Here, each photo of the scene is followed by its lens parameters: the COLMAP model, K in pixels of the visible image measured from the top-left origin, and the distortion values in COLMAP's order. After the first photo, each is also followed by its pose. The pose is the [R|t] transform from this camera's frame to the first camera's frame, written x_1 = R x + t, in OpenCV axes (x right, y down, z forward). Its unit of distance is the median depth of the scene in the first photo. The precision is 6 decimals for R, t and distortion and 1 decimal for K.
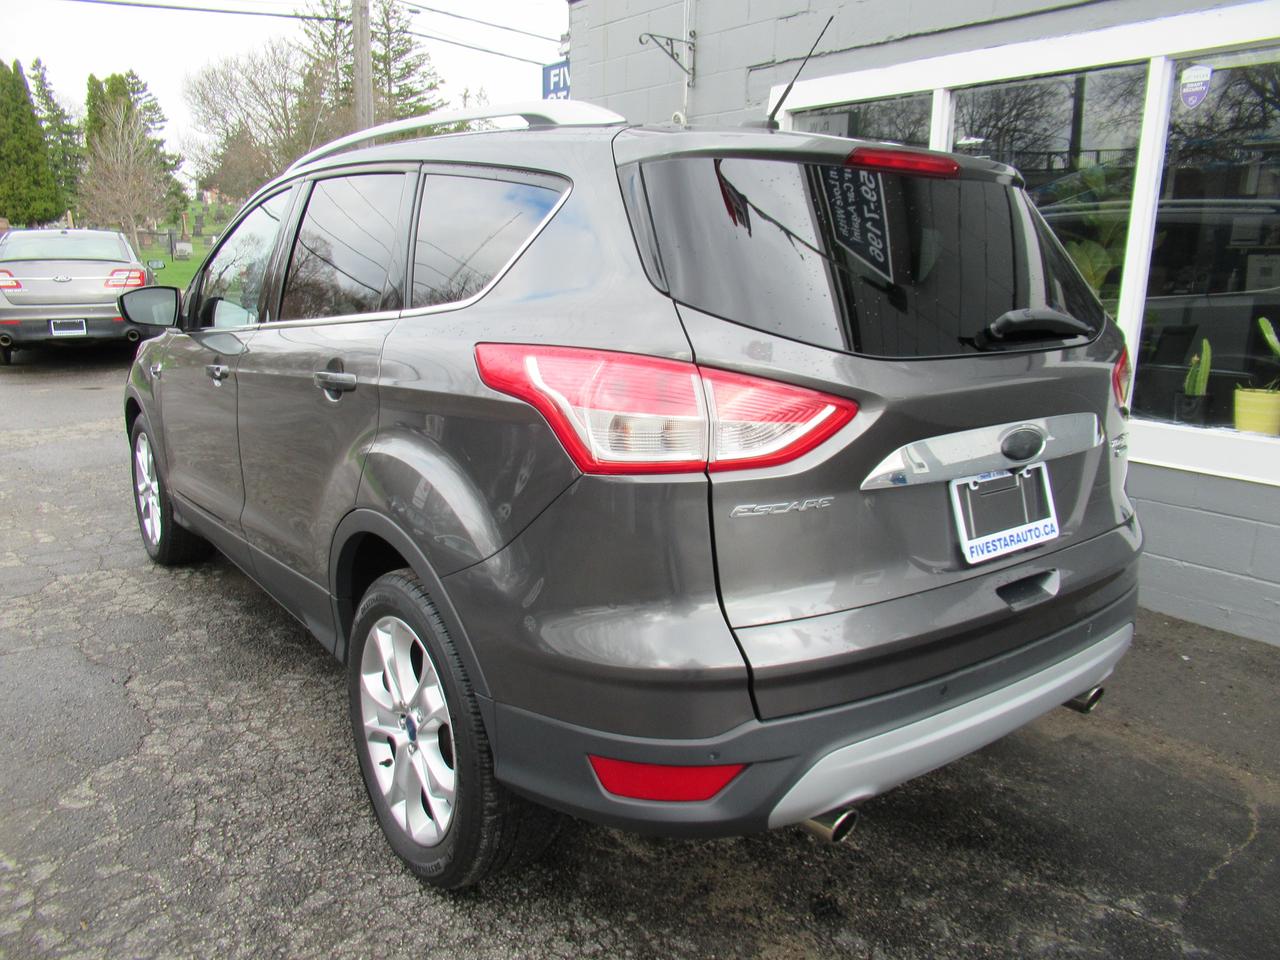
lens RADIAL K [[992.1, 0, 640.0], [0, 992.1, 480.0], [0, 0, 1]] dist [0.049827, 0.000349]
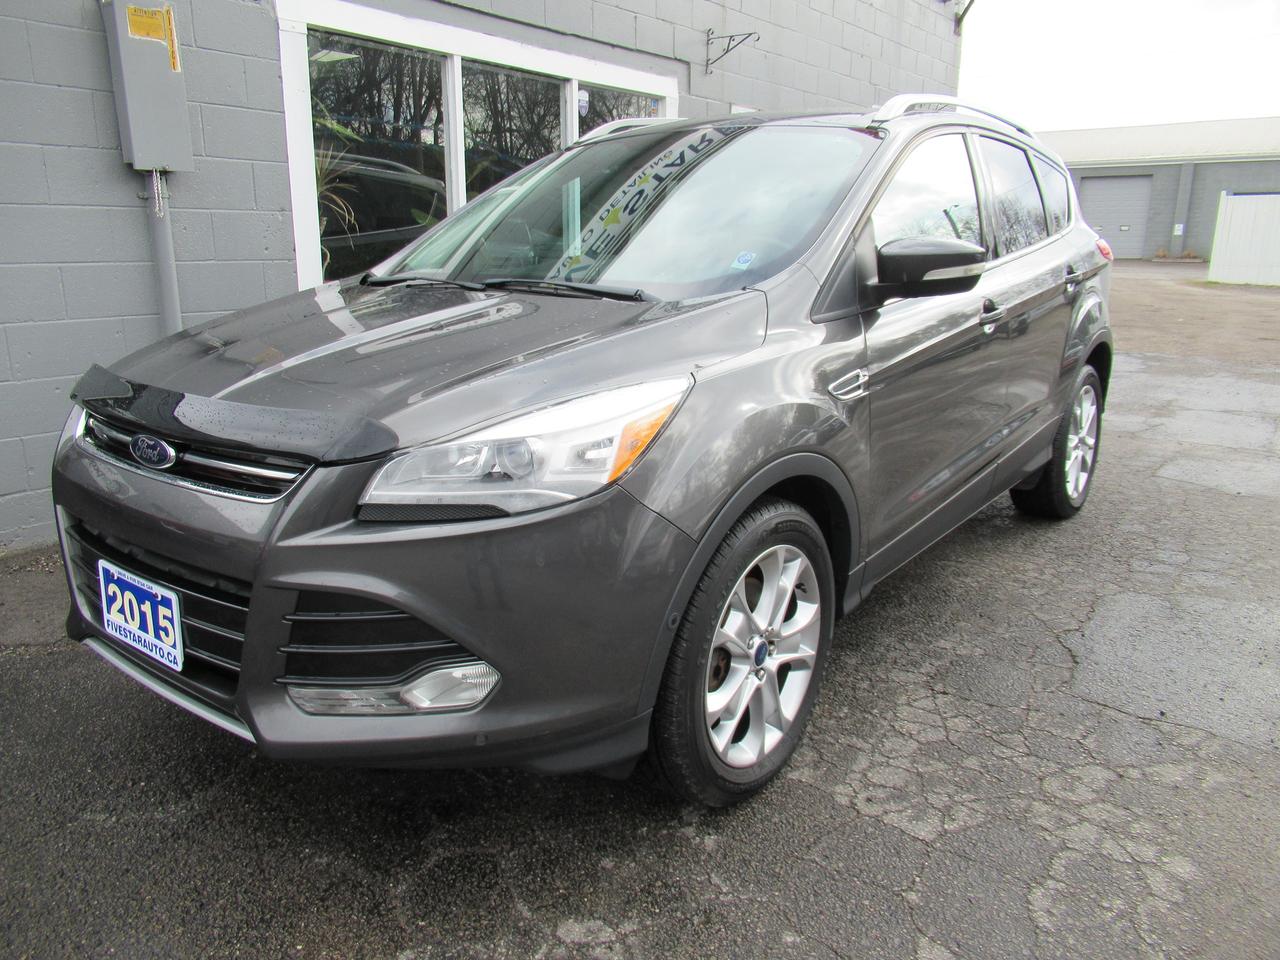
lens RADIAL K [[992.1, 0, 640.0], [0, 992.1, 480.0], [0, 0, 1]] dist [0.049827, 0.000349]
pose [[-0.307094, -0.240573, 0.920770, -1.020887], [0.211290, 0.926140, 0.312445, -0.268719], [-0.927928, 0.290500, -0.233581, 1.297082]]
